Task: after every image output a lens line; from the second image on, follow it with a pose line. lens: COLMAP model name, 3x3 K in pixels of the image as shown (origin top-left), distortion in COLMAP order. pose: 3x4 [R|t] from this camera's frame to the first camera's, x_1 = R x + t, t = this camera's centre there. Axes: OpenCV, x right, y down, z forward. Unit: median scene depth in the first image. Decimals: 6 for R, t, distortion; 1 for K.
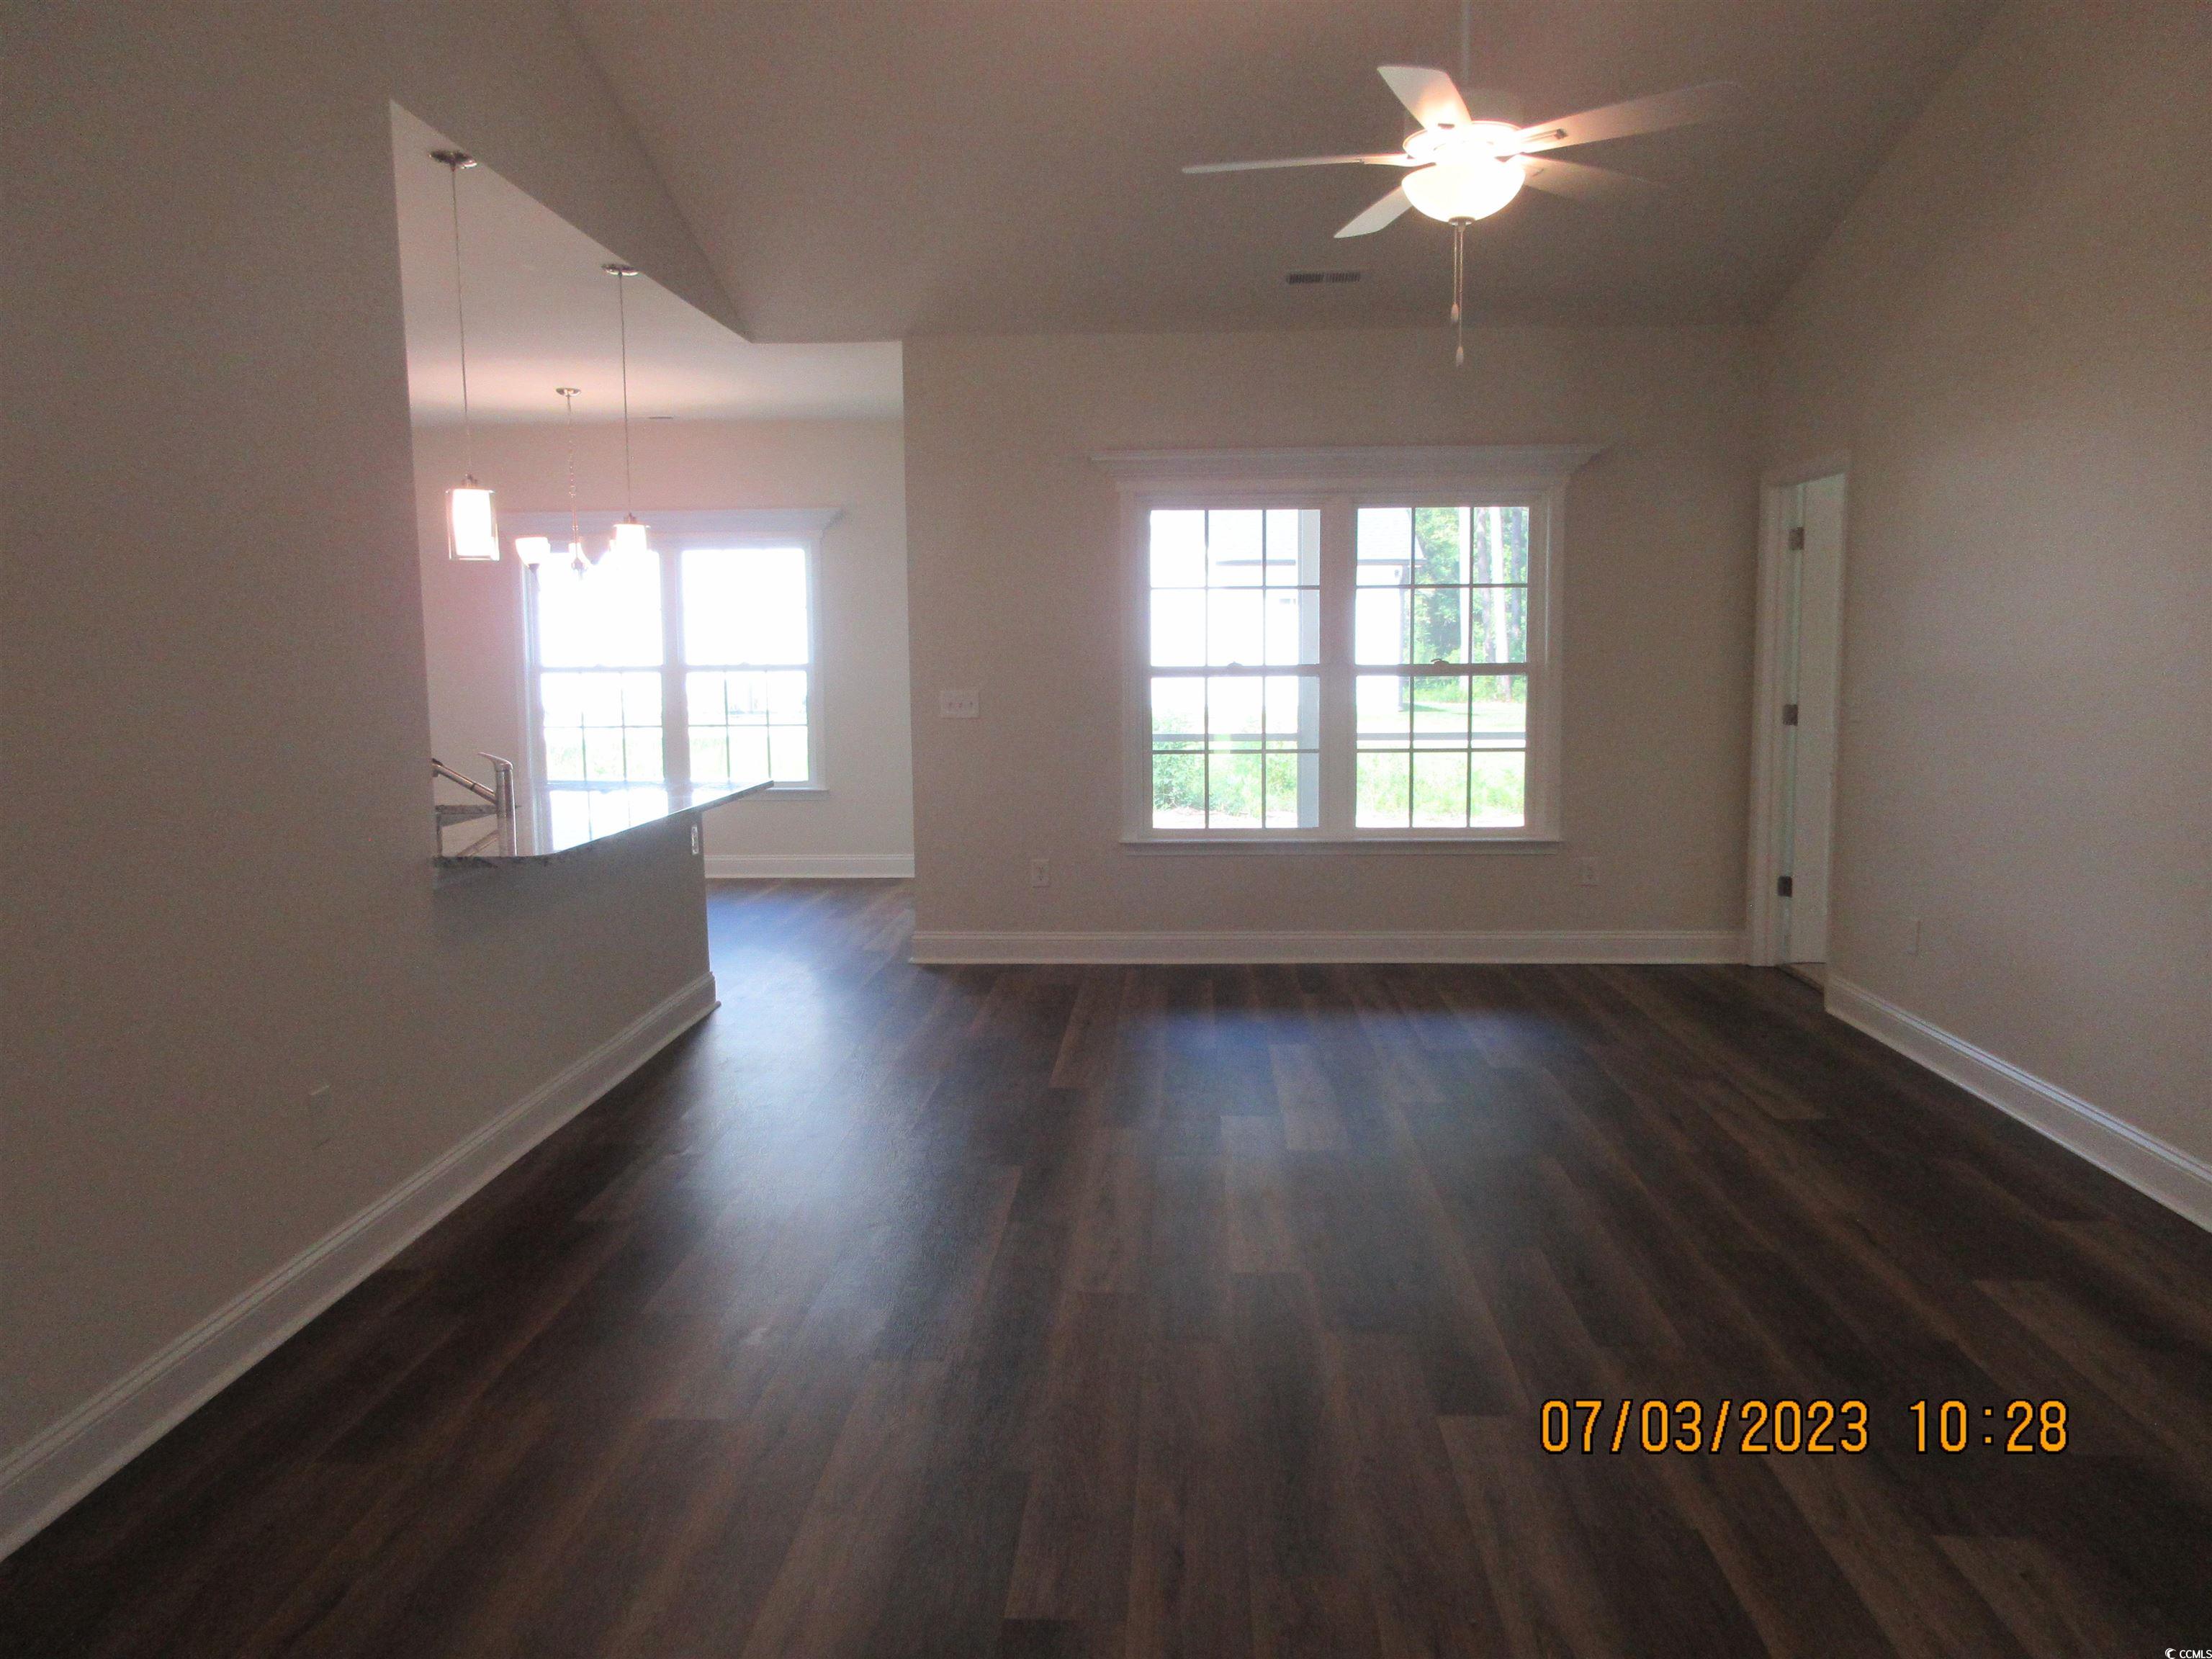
lens RADIAL K [[1637.7, 0, 1110.3], [0, 1637.7, 815.5], [0, 0, 1]] dist [-0.004184, -0.007810]
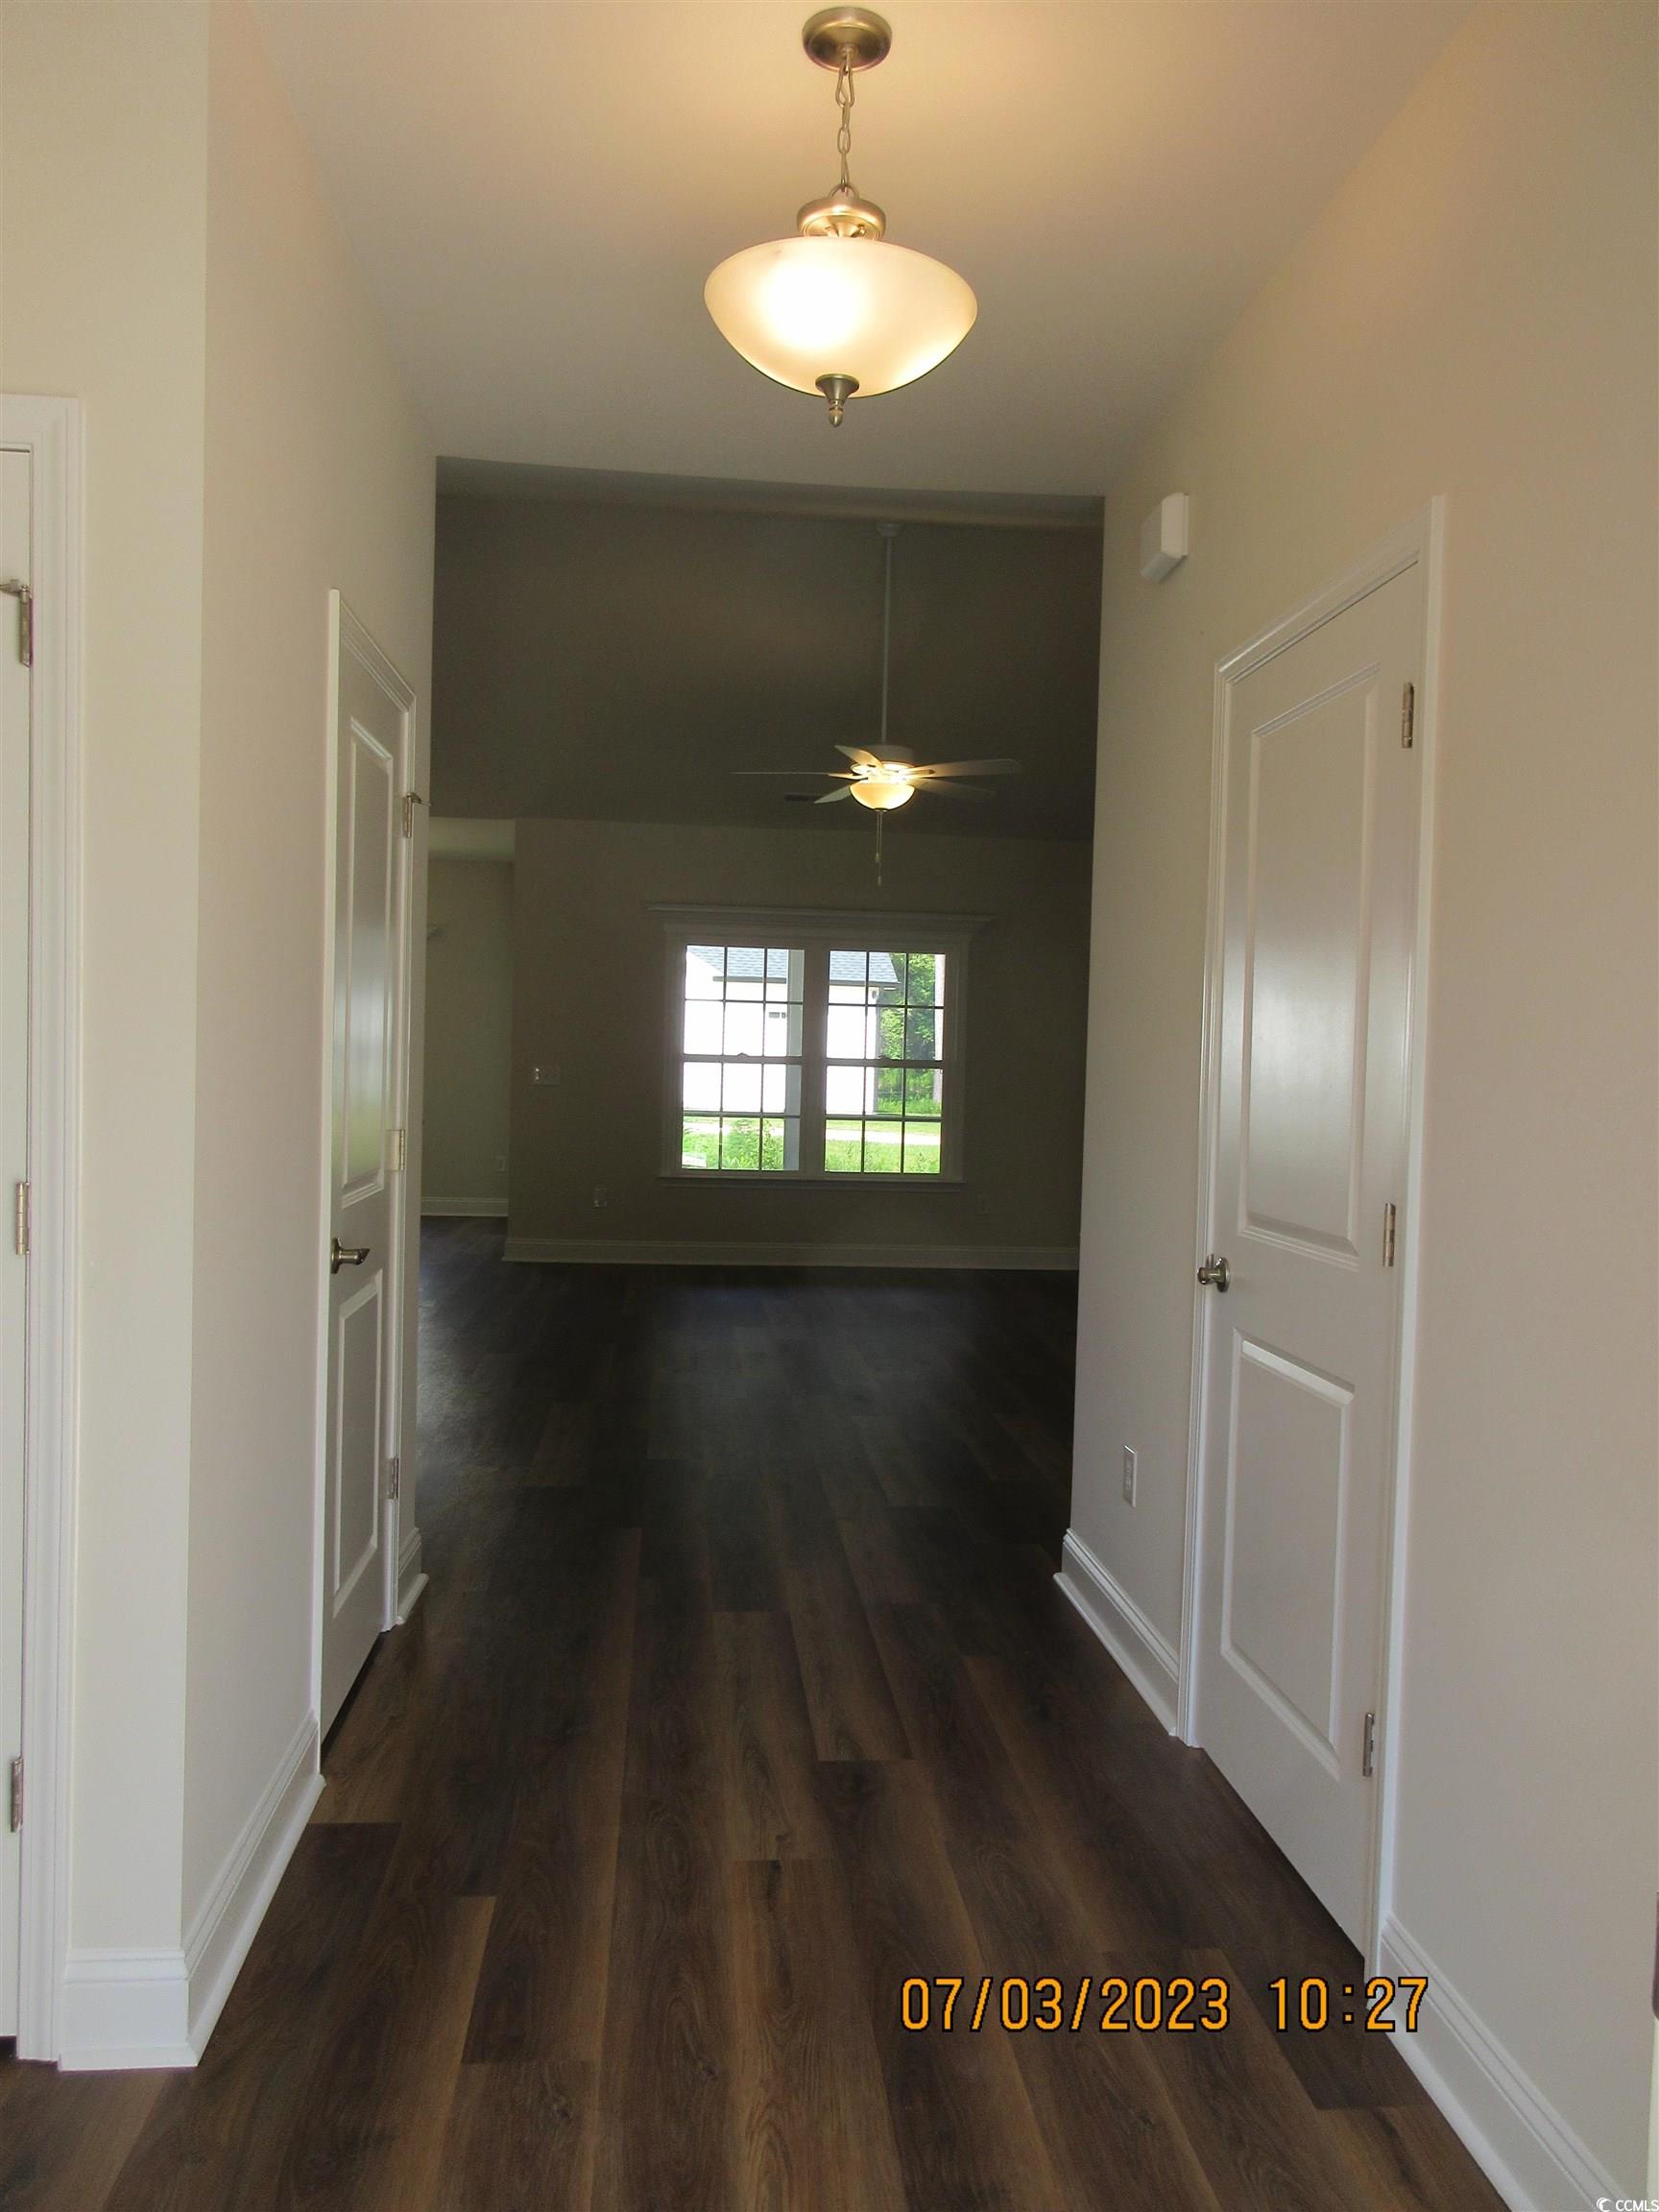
lens RADIAL K [[1637.7, 0, 830.6], [0, 1637.7, 1103.8], [0, 0, 1]] dist [-0.004184, -0.007810]
pose [[0.989399, 0.031978, 0.141655, -0.048900], [-0.021253, 0.996836, -0.076591, 0.058496], [-0.143656, 0.072769, 0.986949, -0.417676]]
